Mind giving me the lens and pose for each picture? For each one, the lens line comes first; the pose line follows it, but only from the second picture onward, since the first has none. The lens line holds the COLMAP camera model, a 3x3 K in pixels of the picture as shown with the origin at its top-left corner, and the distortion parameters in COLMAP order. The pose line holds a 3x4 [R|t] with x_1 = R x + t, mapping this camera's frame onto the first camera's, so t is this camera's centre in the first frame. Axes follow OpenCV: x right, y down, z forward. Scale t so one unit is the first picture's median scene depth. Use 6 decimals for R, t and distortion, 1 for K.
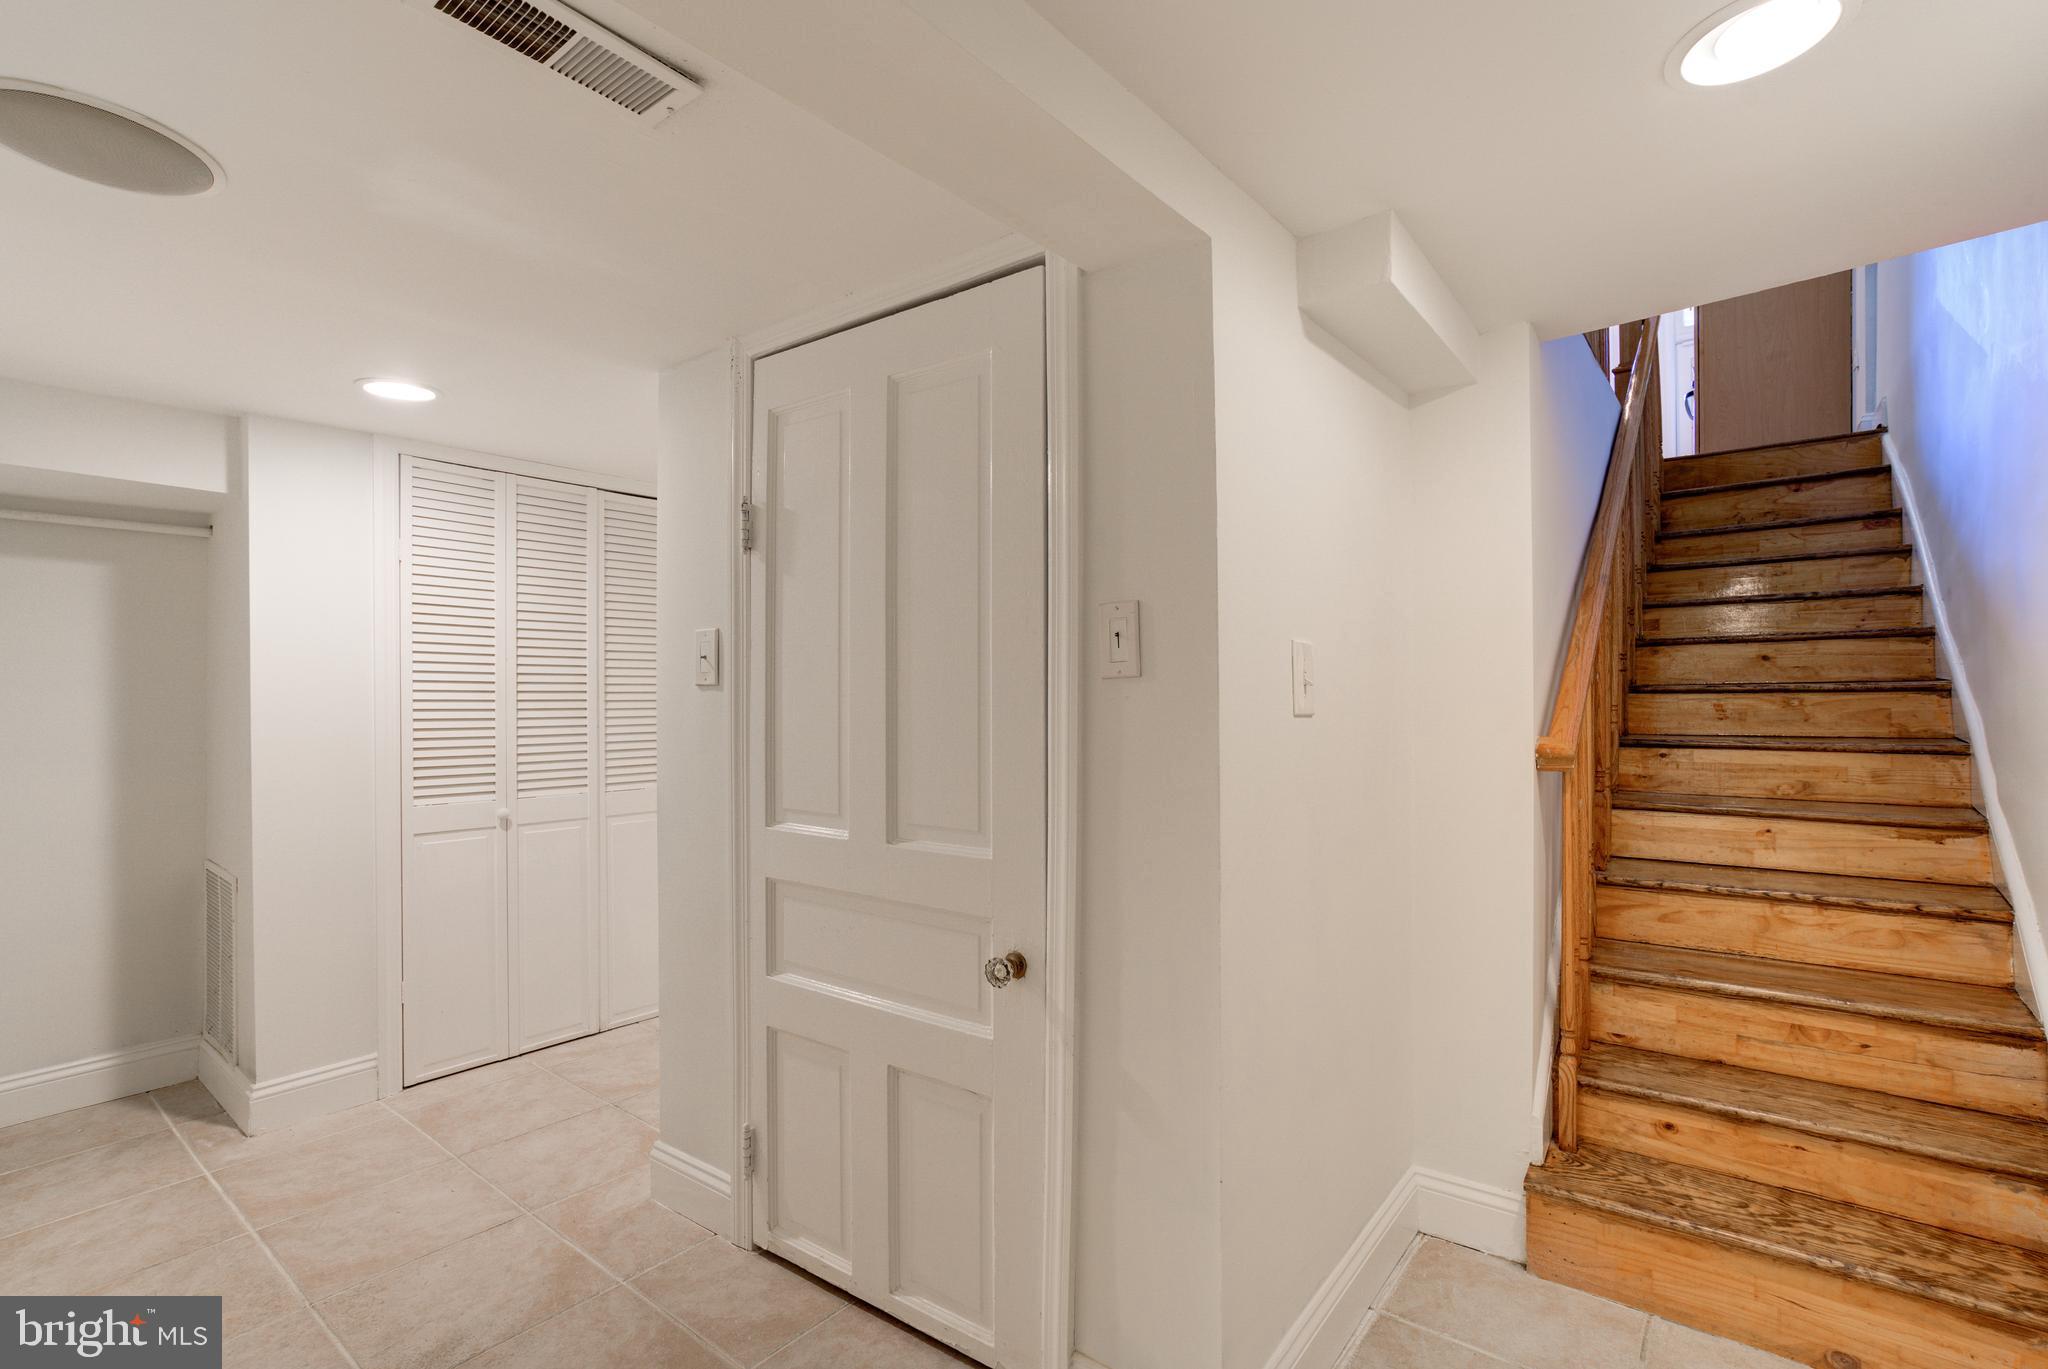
lens RADIAL K [[940.1, 0, 1022.1], [0, 940.1, 691.4], [0, 0, 1]] dist [-0.015254, 0.004530]
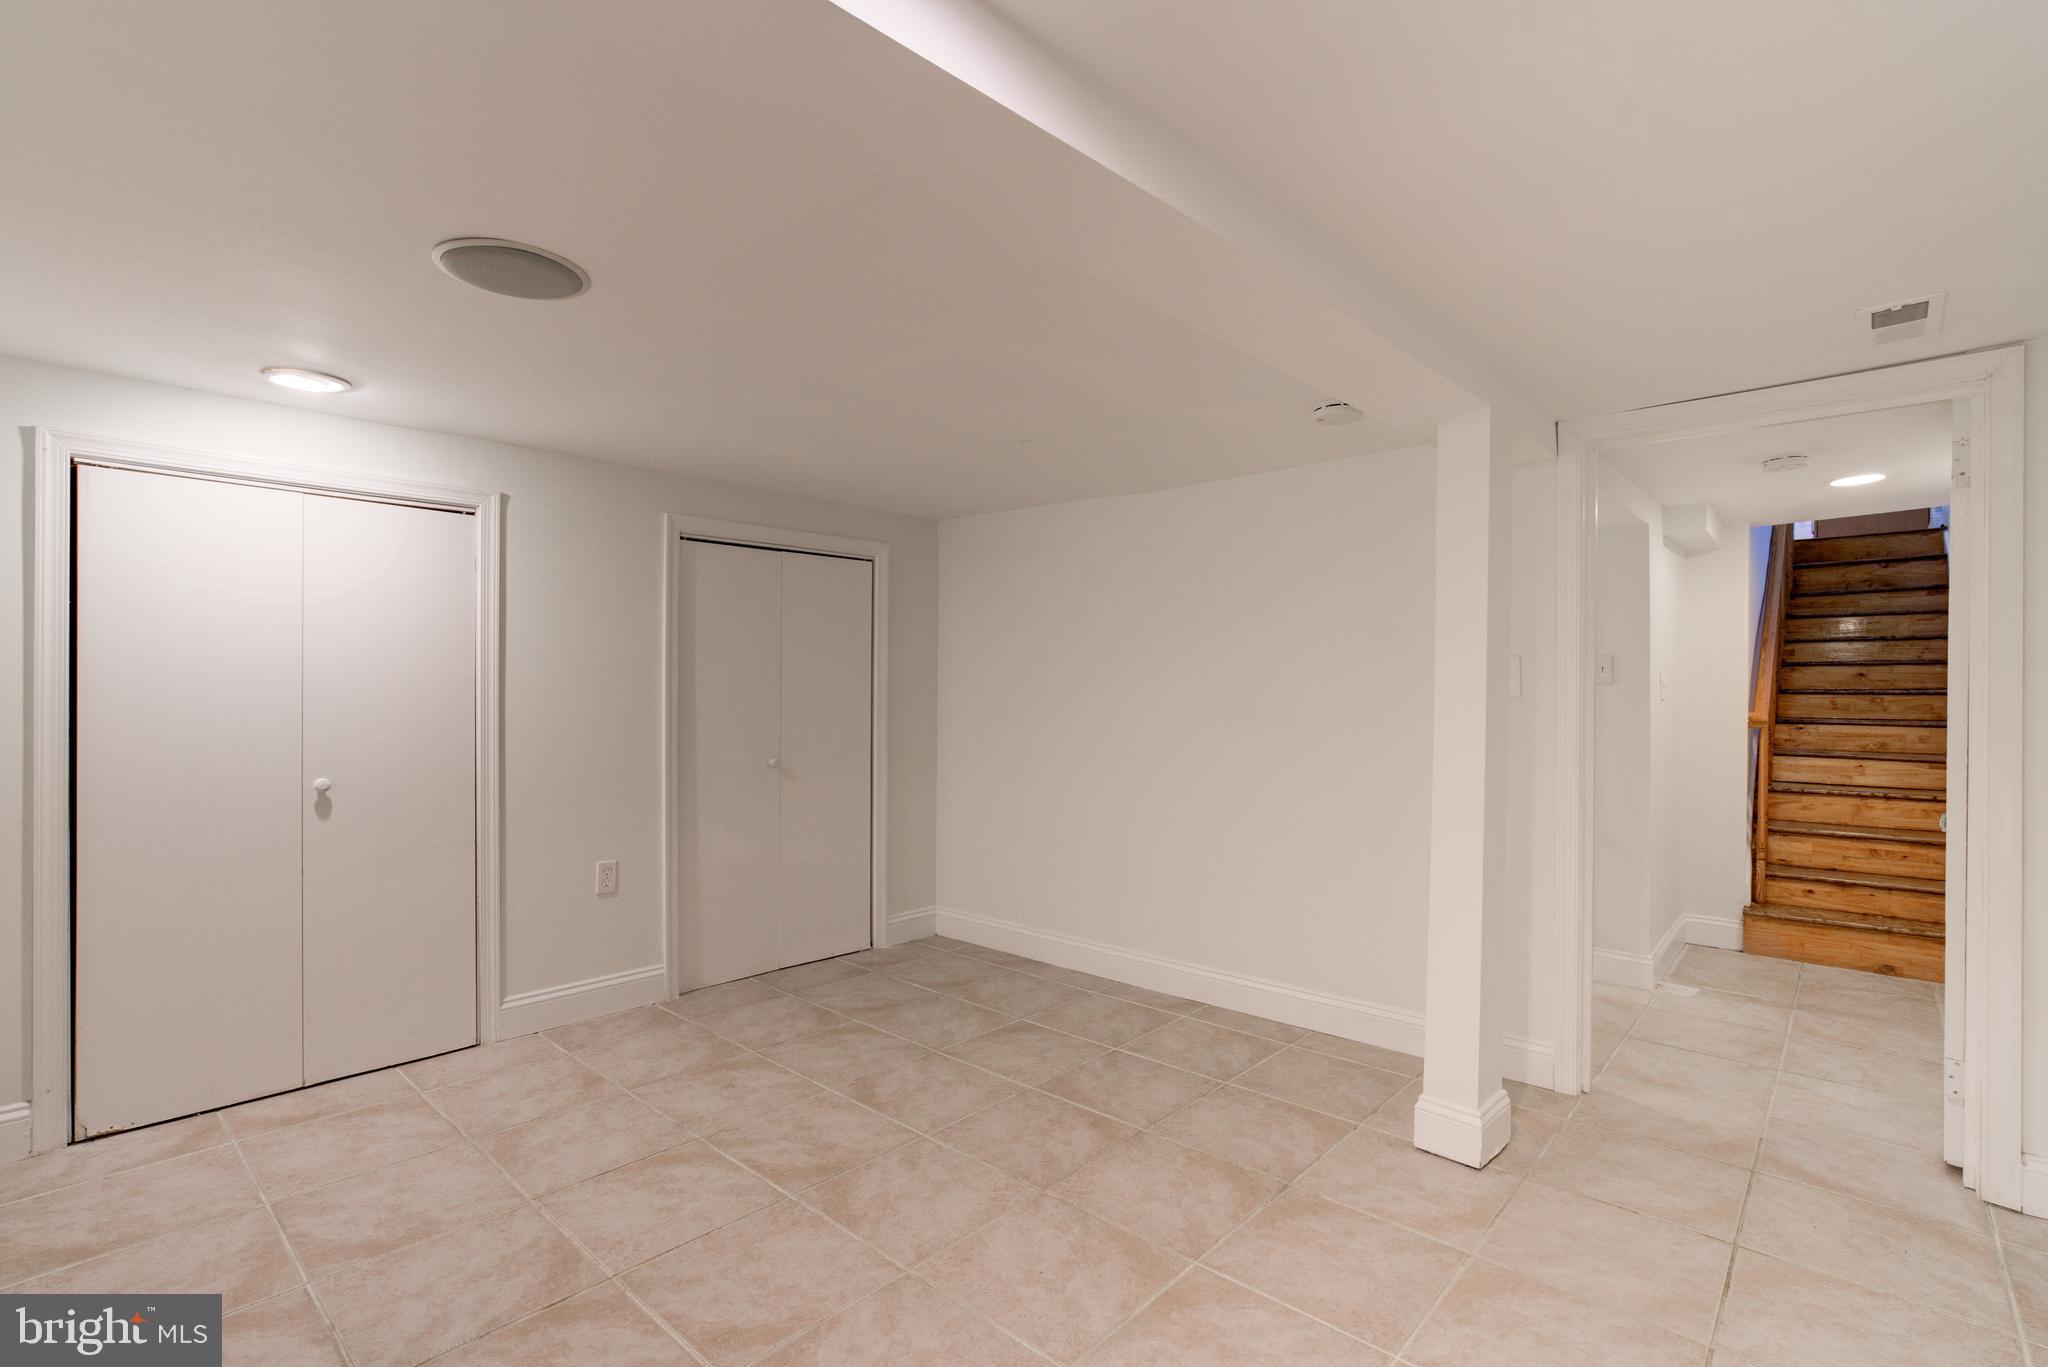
lens RADIAL K [[940.1, 0, 1024.5], [0, 940.1, 686.8], [0, 0, 1]] dist [-0.015254, 0.004530]
pose [[0.997809, 0.013592, -0.064756, -0.748644], [-0.013579, 0.999908, 0.000641, 0.007445], [0.064758, 0.000240, 0.997901, -0.964057]]
